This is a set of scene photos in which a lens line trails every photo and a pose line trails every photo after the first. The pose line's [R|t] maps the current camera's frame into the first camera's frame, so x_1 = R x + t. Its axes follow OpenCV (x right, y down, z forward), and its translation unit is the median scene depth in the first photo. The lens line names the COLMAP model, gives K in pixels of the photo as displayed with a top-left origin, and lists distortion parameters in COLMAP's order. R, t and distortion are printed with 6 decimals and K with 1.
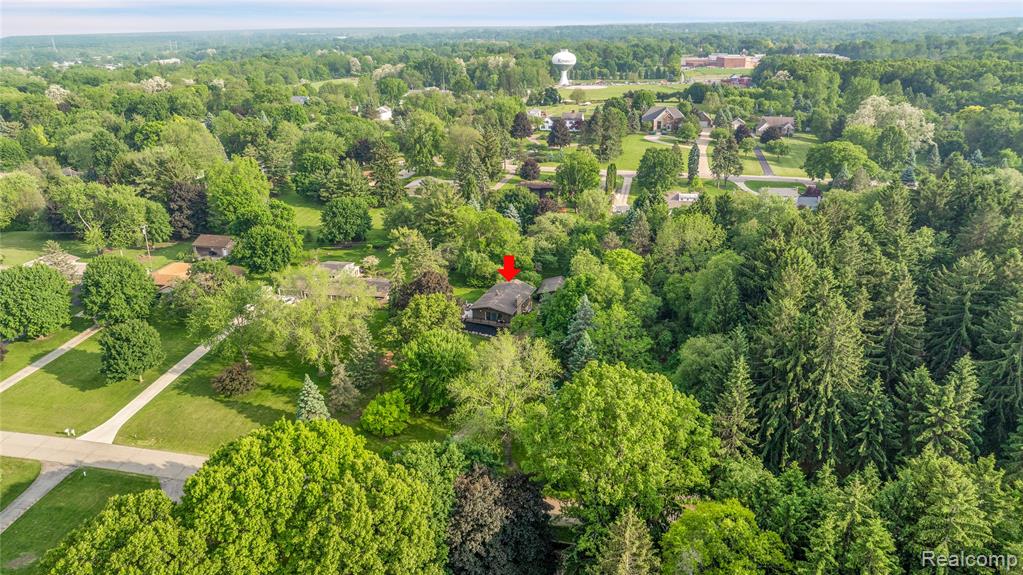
lens RADIAL K [[721.5, 0, 511.5], [0, 721.5, 287.5], [0, 0, 1]] dist [-0.034840, 0.030778]
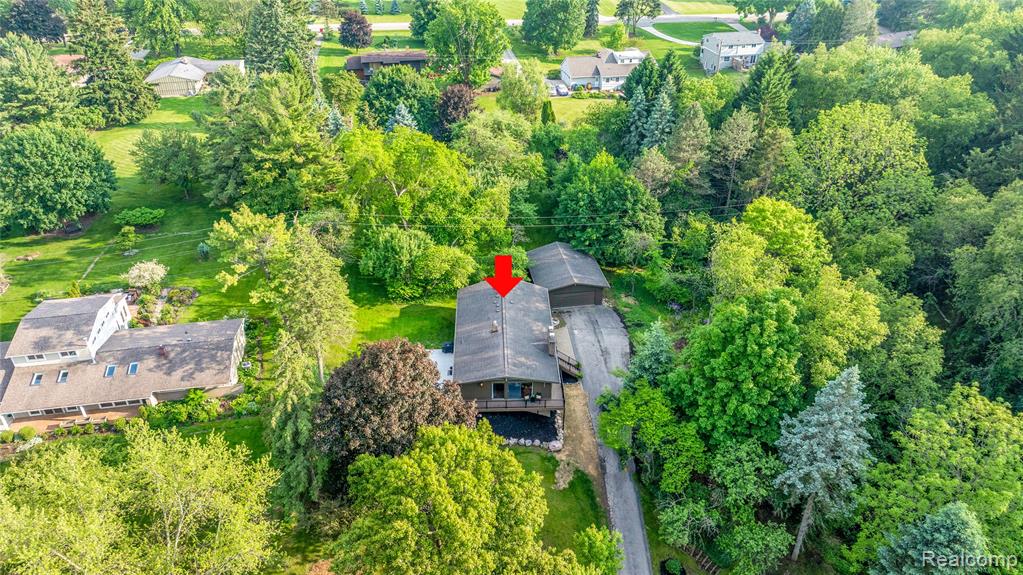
lens RADIAL K [[721.5, 0, 511.5], [0, 721.5, 287.5], [0, 0, 1]] dist [-0.034840, 0.030778]
pose [[0.926924, -0.189421, 0.323930, -0.090215], [0.121873, 0.968411, 0.217550, -0.067318], [-0.354906, -0.162174, 0.920729, 0.350110]]
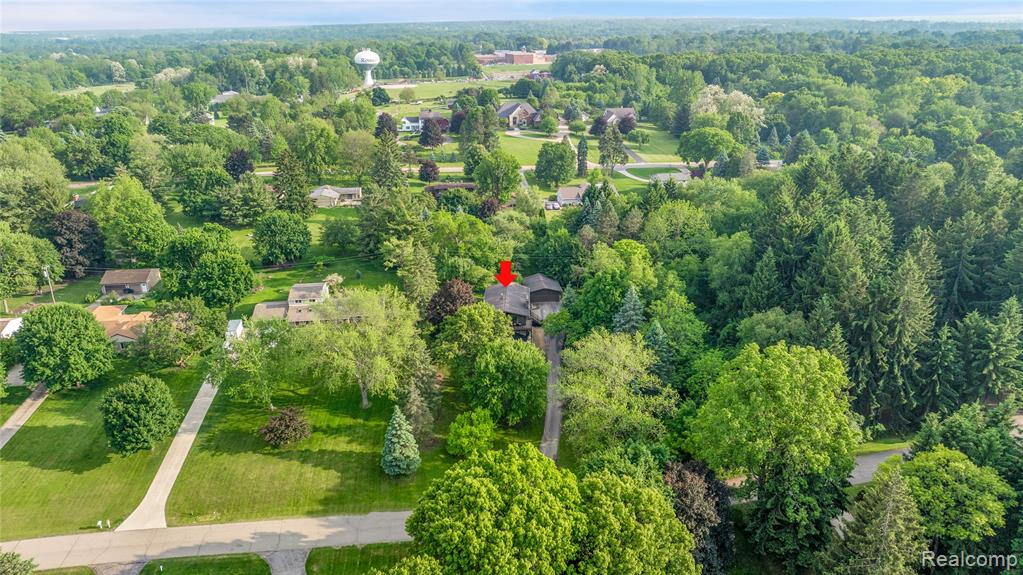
lens RADIAL K [[721.5, 0, 511.5], [0, 721.5, 287.5], [0, 0, 1]] dist [-0.034840, 0.030778]
pose [[0.946669, -0.111566, 0.302275, -0.180039], [0.111085, 0.993632, 0.018840, -0.012857], [-0.302452, 0.015743, 0.953034, 0.038318]]
